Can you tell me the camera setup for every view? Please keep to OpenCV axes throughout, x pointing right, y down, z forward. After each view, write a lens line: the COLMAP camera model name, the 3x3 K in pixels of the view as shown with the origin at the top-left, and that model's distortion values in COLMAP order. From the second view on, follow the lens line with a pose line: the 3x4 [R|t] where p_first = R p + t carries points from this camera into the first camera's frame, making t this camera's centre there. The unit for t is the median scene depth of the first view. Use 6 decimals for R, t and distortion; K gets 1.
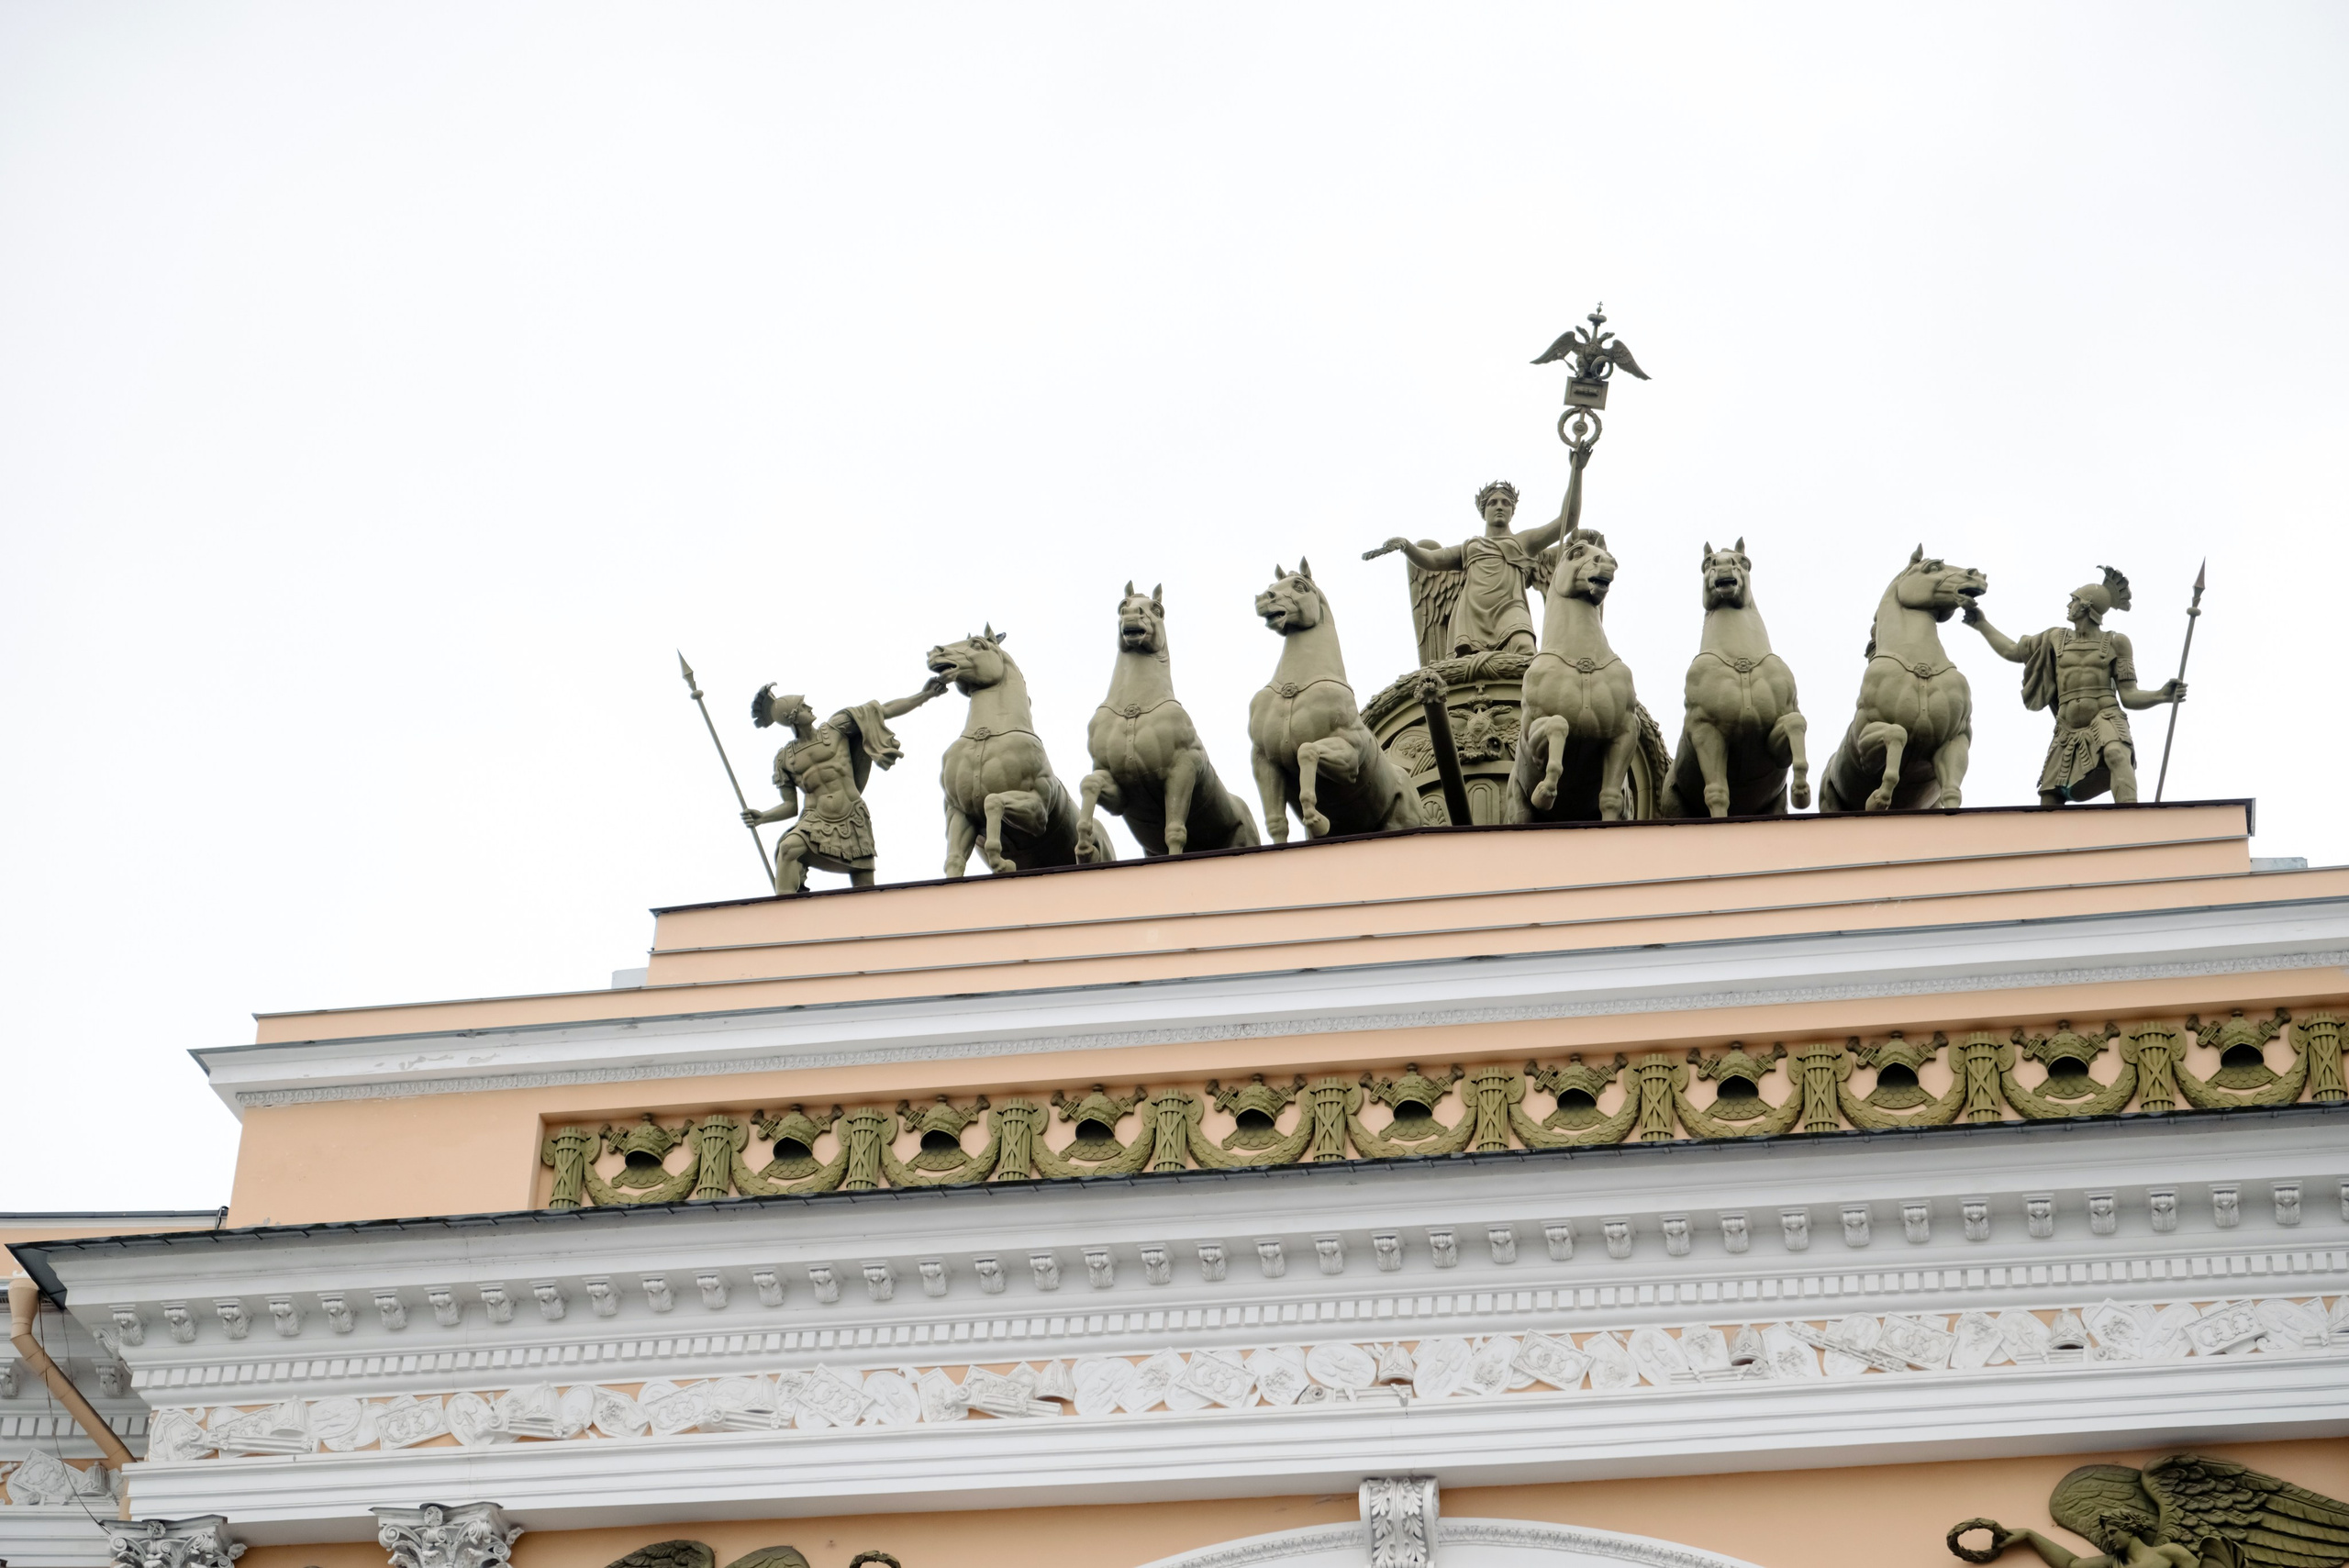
lens RADIAL K [[4400.3, 0, 1199.8], [0, 4400.3, 909.2], [0, 0, 1]] dist [0.009142, 0.101474]
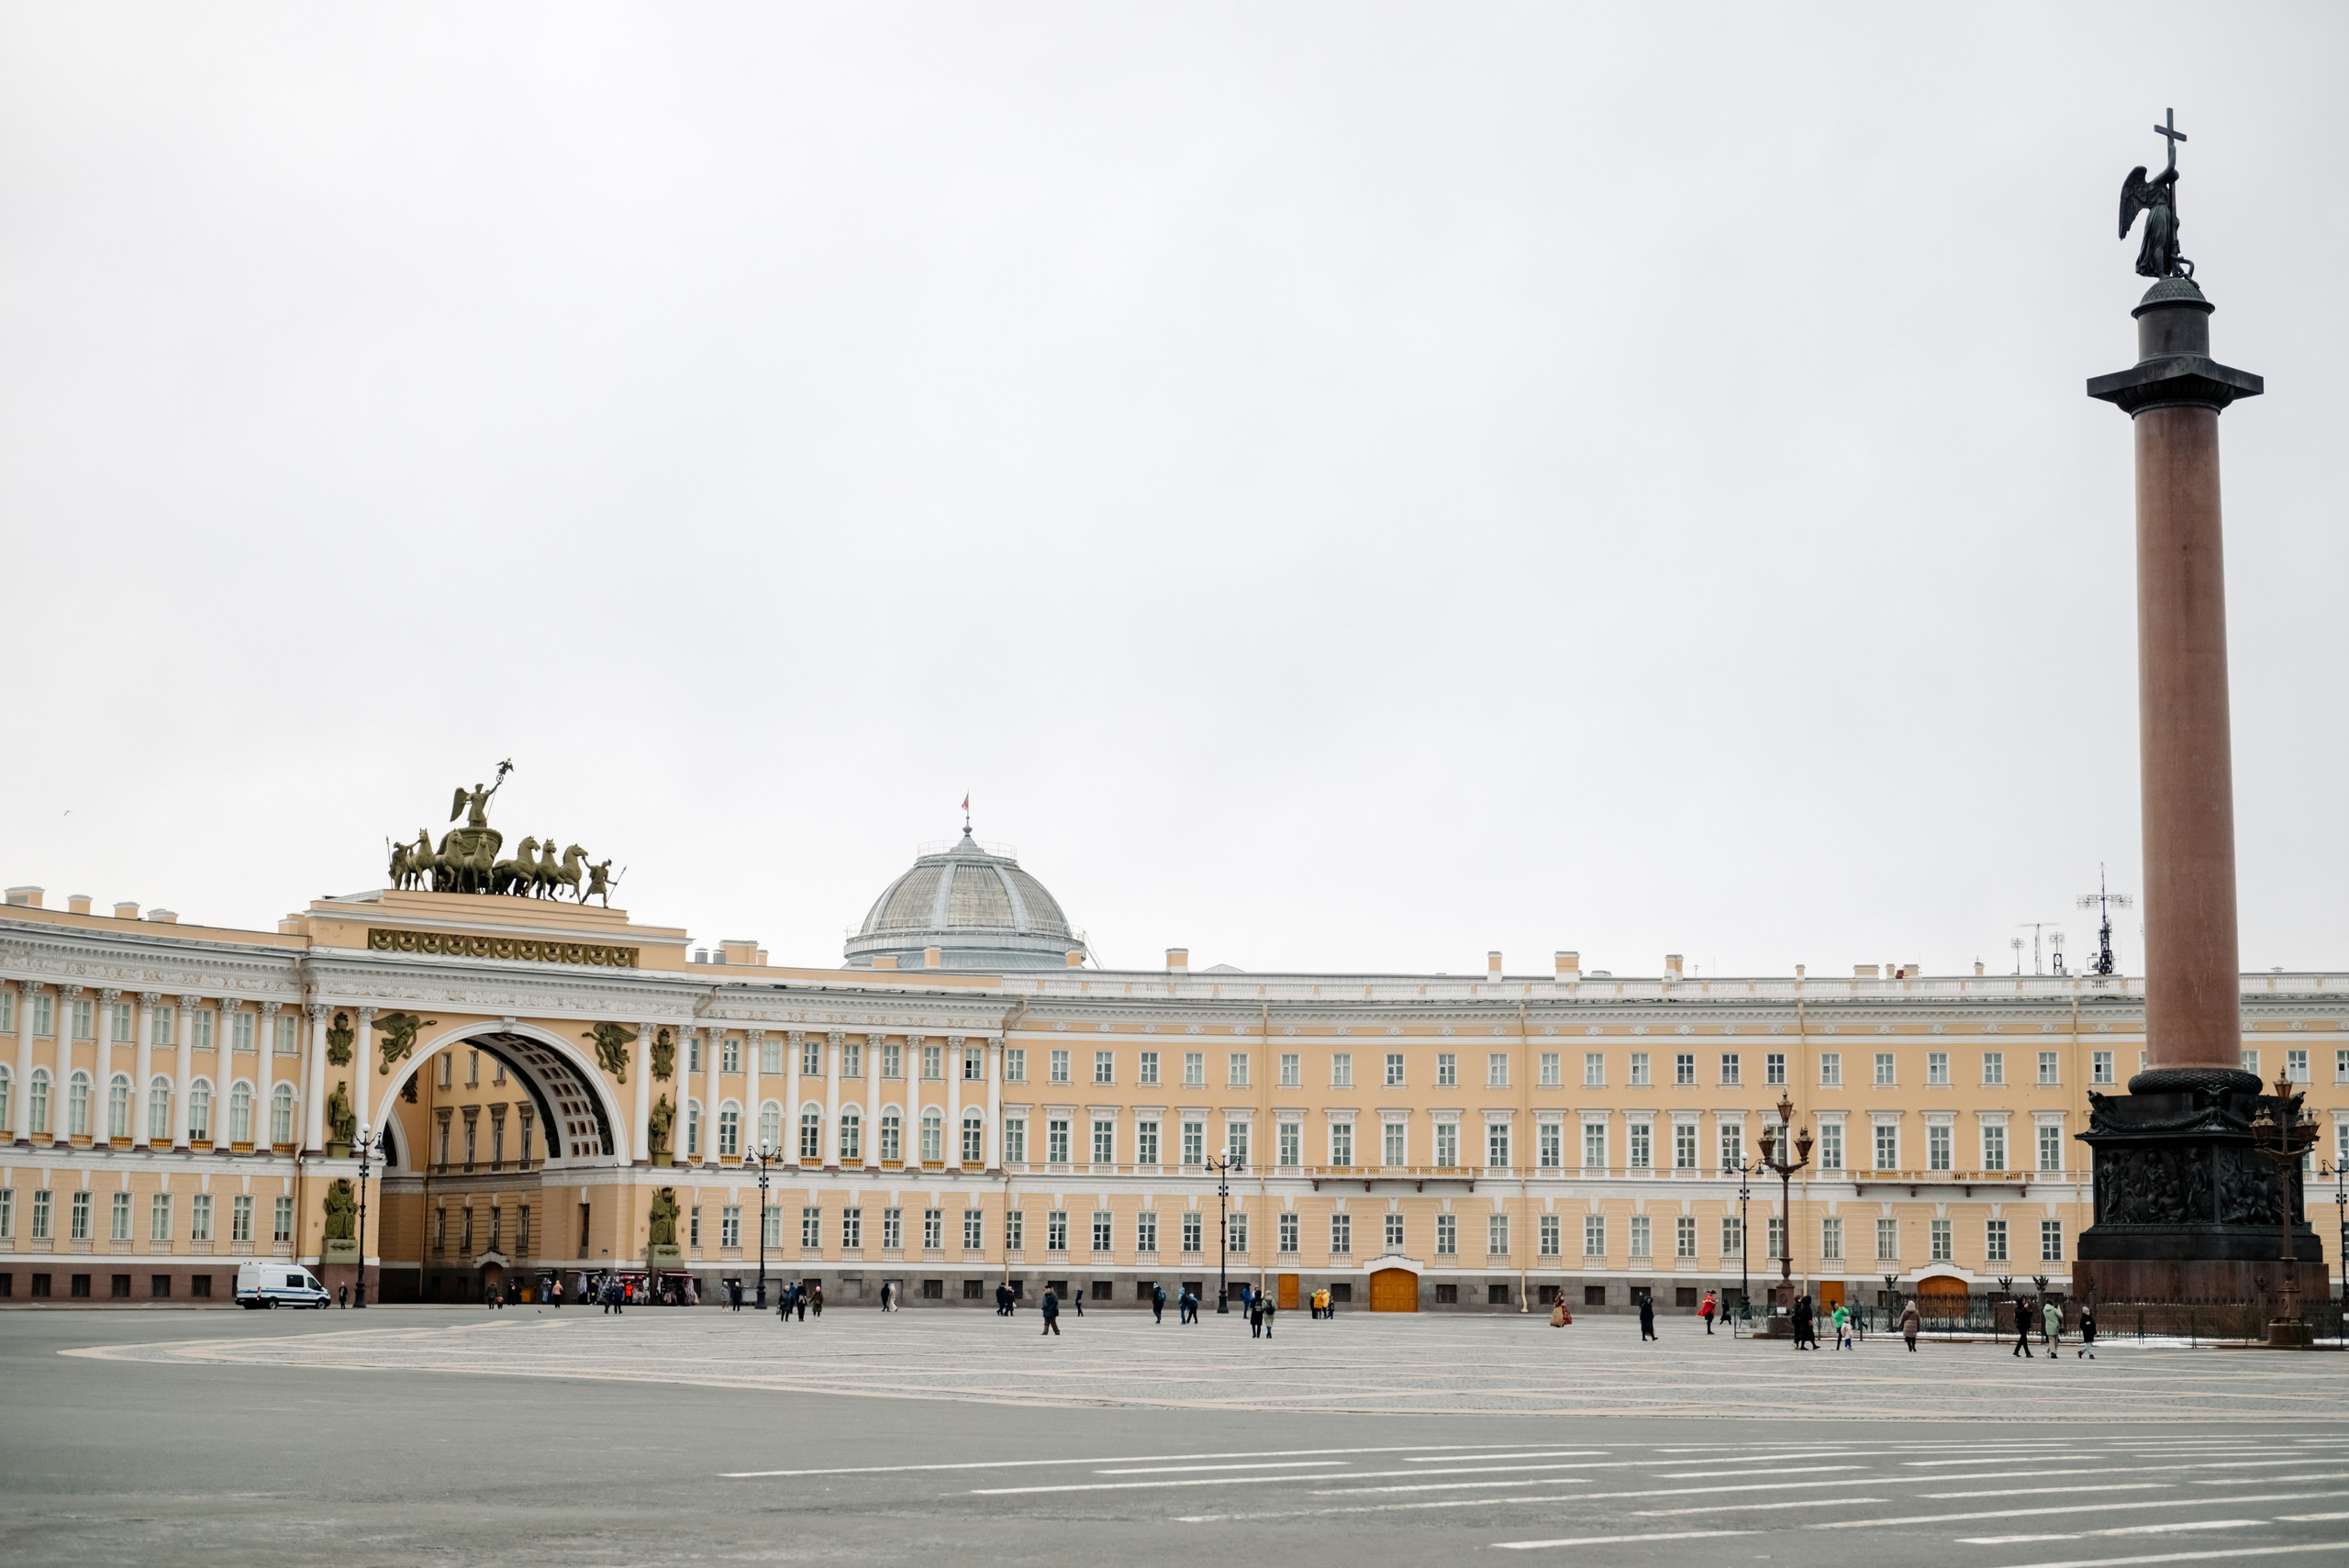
lens RADIAL K [[3334.9, 0, 1174.5], [0, 3334.9, 784.0], [0, 0, 1]] dist [-0.011874, 0.076157]
pose [[0.633705, 0.088457, 0.768500, -2.906586], [-0.366857, 0.908988, 0.197883, -1.400536], [-0.681053, -0.407329, 0.608481, -2.327699]]
